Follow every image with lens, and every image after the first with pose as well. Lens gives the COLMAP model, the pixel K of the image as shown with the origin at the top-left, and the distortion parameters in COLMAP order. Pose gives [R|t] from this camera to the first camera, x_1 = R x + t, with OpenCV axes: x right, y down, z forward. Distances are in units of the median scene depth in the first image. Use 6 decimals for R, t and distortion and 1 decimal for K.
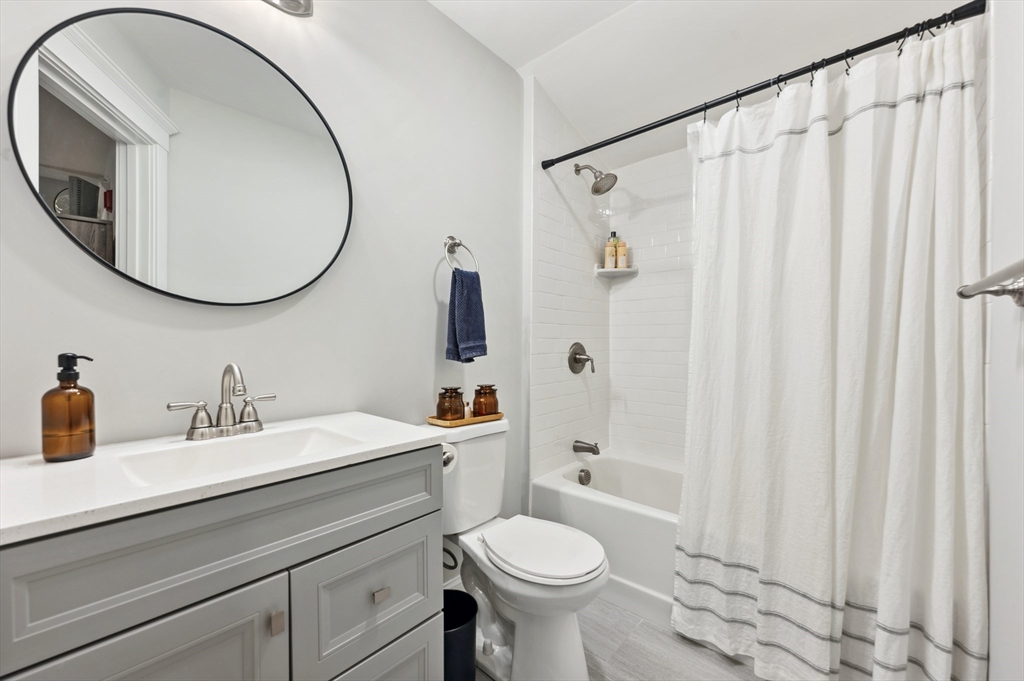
lens RADIAL K [[412.8, 0, 508.8], [0, 412.8, 346.9], [0, 0, 1]] dist [-0.002670, 0.000341]
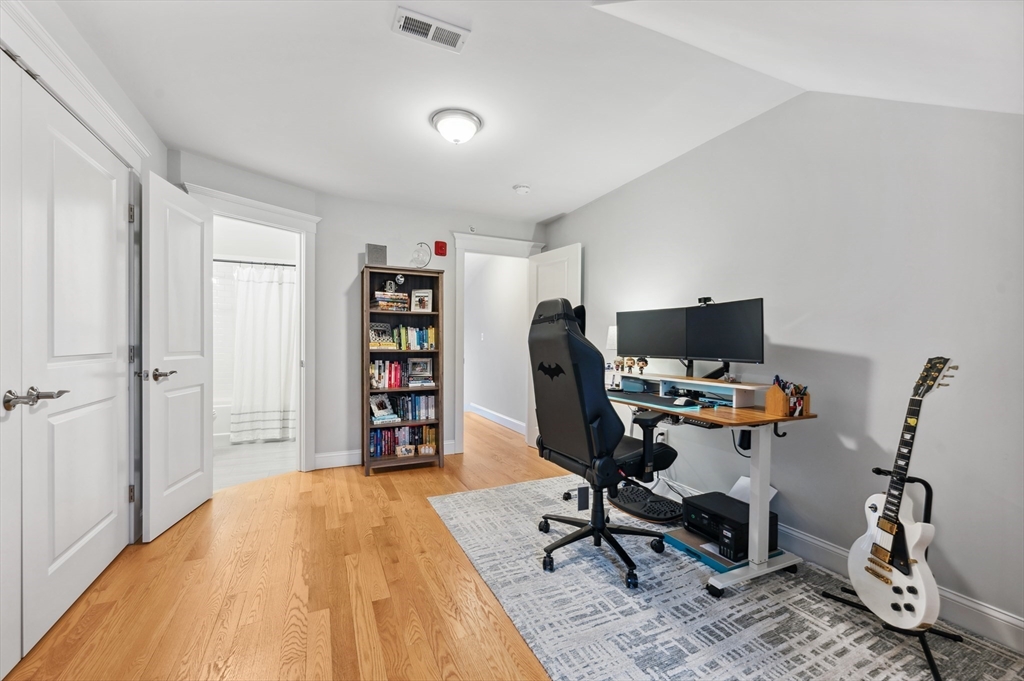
lens RADIAL K [[412.8, 0, 508.8], [0, 412.8, 346.9], [0, 0, 1]] dist [-0.002670, 0.000341]
pose [[0.396215, -0.003844, 0.918150, -1.597918], [0.001516, 0.999993, 0.003532, 0.009588], [-0.918156, -0.000007, 0.396218, -2.090556]]
